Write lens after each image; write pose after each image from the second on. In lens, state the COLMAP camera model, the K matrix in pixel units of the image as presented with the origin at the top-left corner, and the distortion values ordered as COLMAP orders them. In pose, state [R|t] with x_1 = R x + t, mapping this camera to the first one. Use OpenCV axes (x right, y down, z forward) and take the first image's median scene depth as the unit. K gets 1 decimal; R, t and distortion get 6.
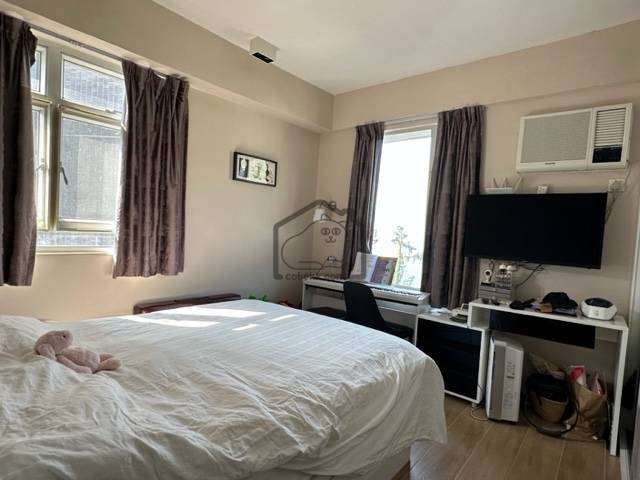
lens RADIAL K [[355.1, 0, 321.3], [0, 355.1, 238.4], [0, 0, 1]] dist [-0.004531, -0.001092]
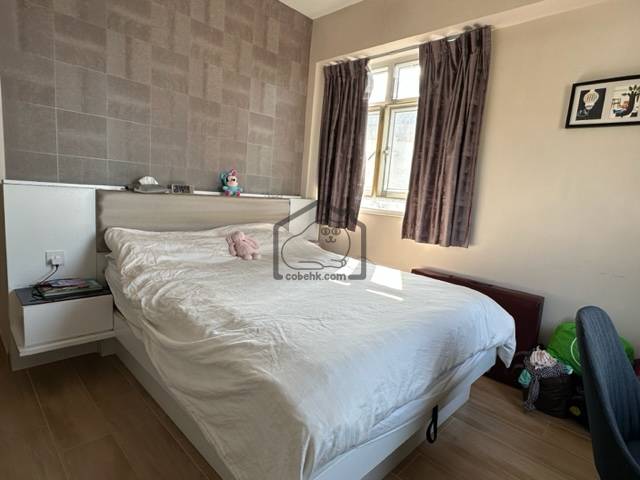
lens RADIAL K [[355.1, 0, 320.9], [0, 355.1, 238.4], [0, 0, 1]] dist [-0.004531, -0.001092]
pose [[-0.087357, 0.071080, -0.993638, 0.560954], [-0.110295, 0.990628, 0.080561, 0.043680], [0.990052, 0.116631, -0.078699, 0.750443]]
